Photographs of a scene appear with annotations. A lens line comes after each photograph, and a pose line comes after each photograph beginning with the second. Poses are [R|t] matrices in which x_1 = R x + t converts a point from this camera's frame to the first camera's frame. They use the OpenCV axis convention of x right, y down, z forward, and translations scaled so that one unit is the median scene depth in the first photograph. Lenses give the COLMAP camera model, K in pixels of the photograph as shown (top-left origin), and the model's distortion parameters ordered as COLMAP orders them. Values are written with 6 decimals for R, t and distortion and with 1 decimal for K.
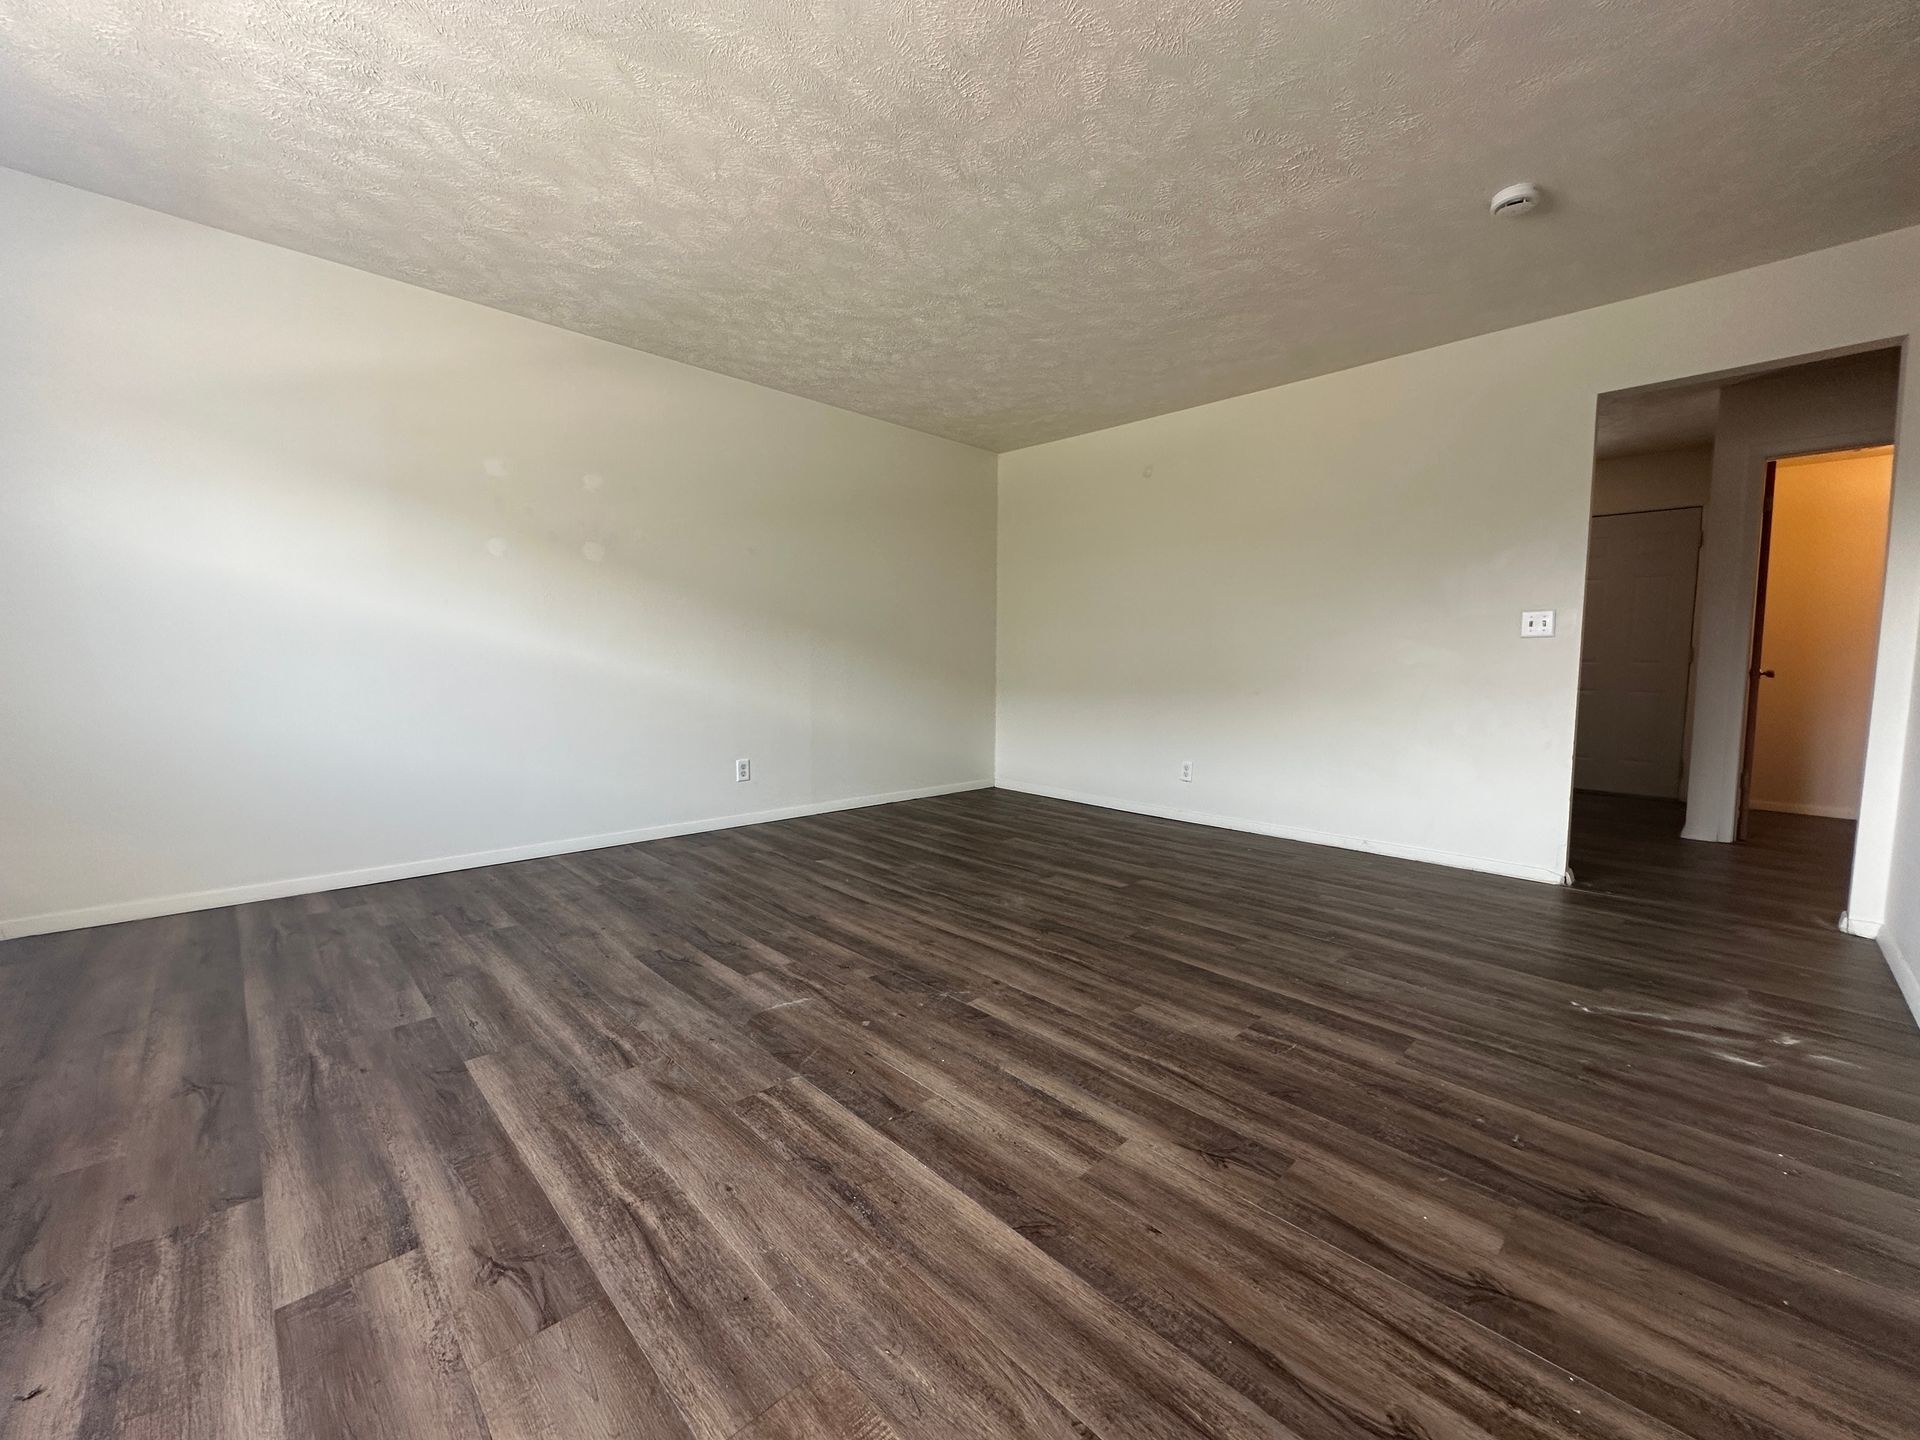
lens RADIAL K [[767.7, 0, 955.3], [0, 767.7, 724.3], [0, 0, 1]] dist [-0.001512, 0.000293]
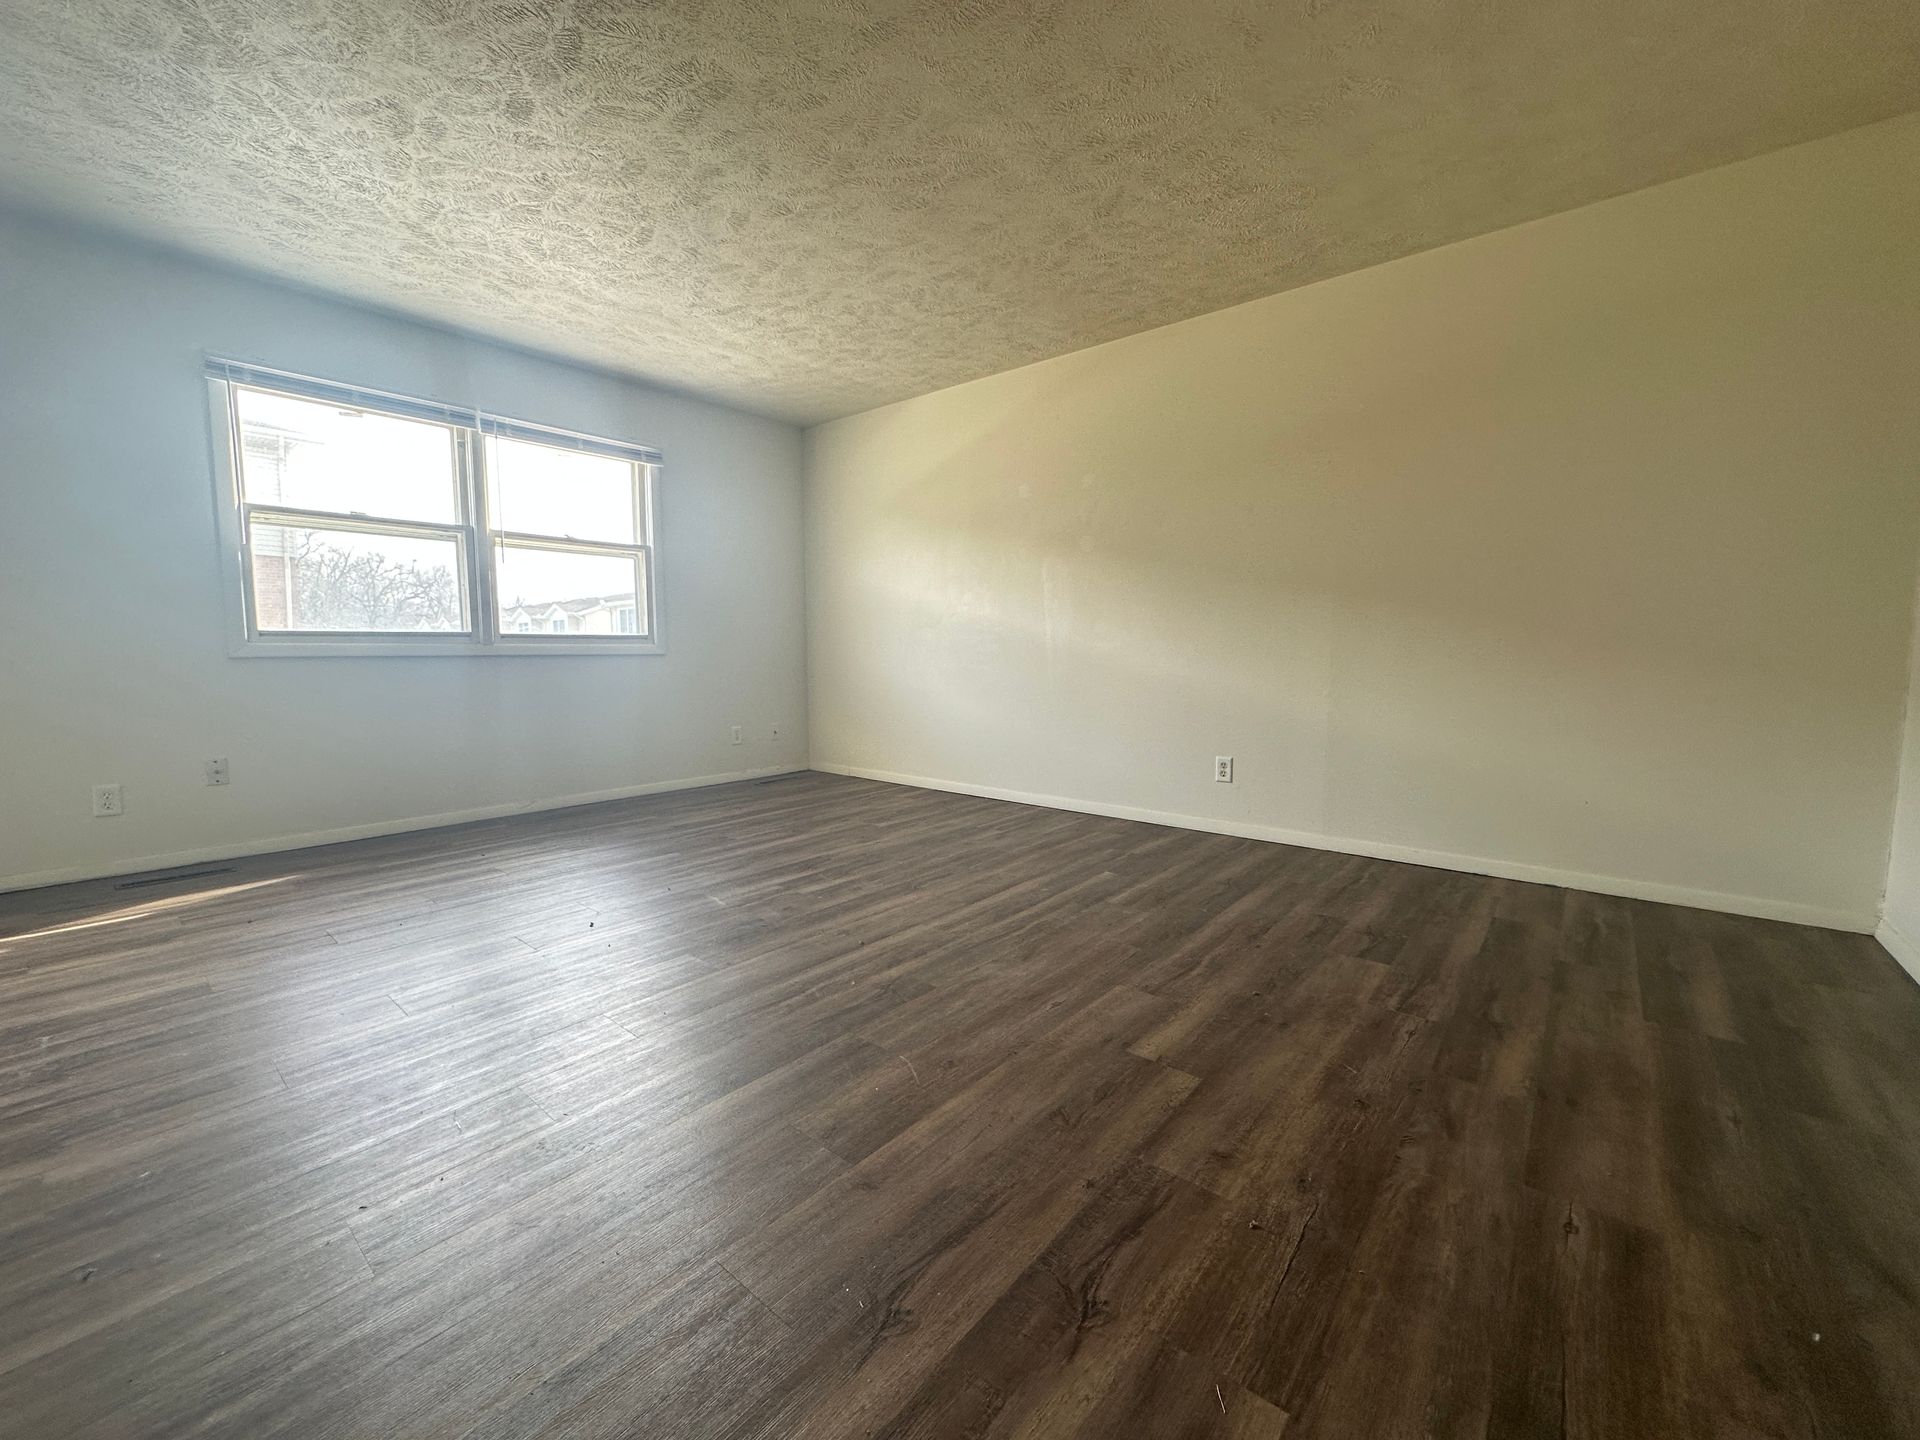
lens RADIAL K [[767.7, 0, 957.0], [0, 767.7, 714.7], [0, 0, 1]] dist [-0.001512, 0.000293]
pose [[0.104904, 0.070691, -0.991967, 0.880807], [-0.084127, 0.994526, 0.061976, -0.047289], [0.990918, 0.076950, 0.110277, 1.010911]]
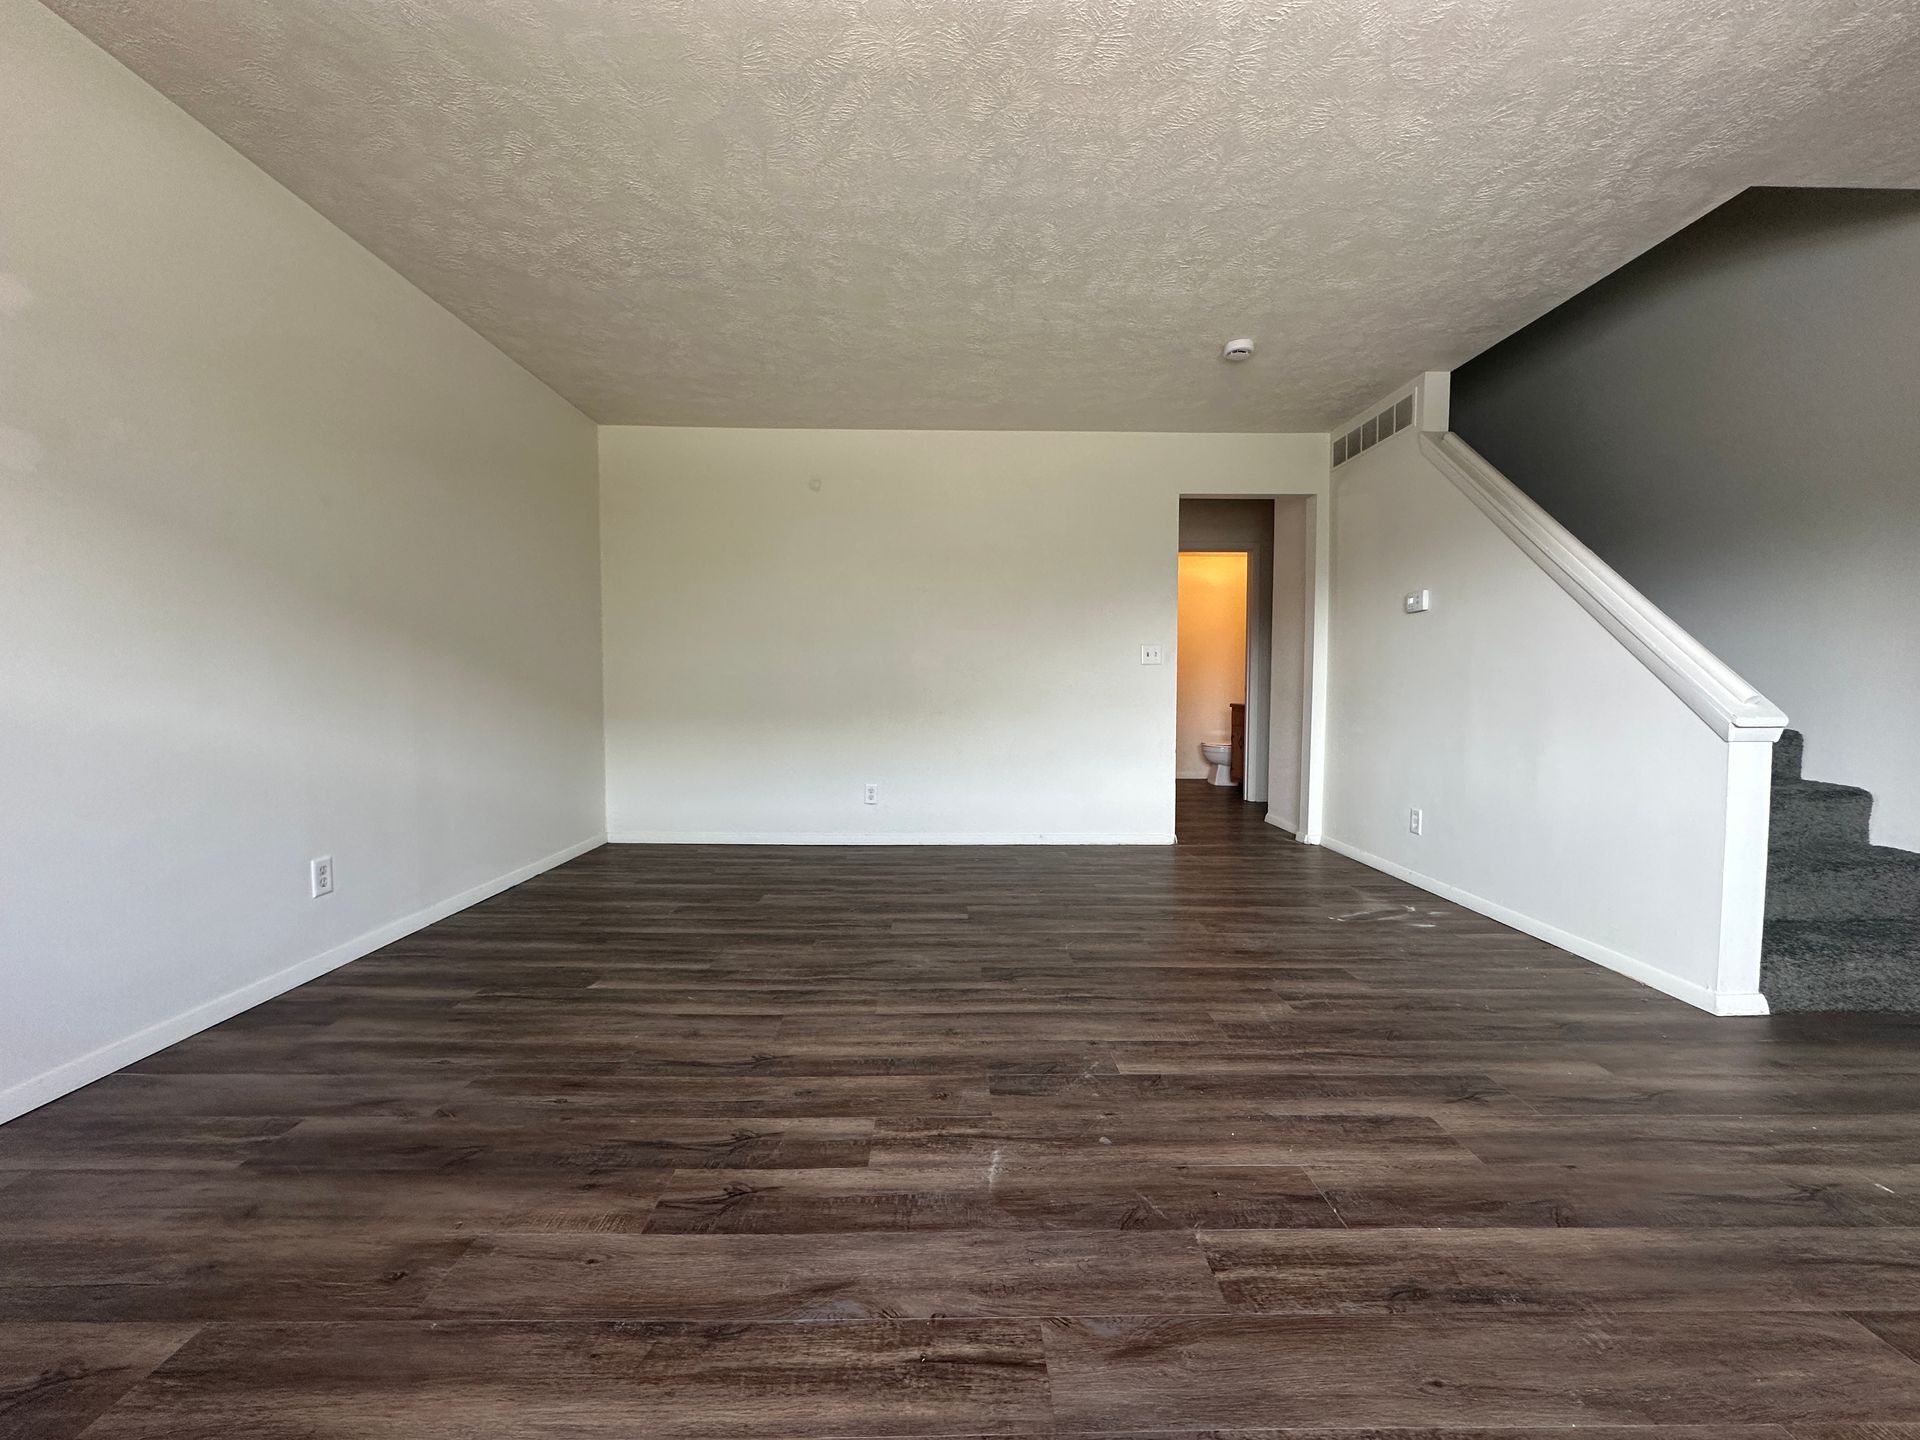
lens RADIAL K [[767.7, 0, 957.2], [0, 767.7, 723.4], [0, 0, 1]] dist [-0.001512, 0.000293]
pose [[0.681243, -0.042987, 0.730794, -0.610261], [0.061904, 0.998082, 0.001002, -0.042495], [-0.729435, 0.044557, 0.682597, 0.424467]]
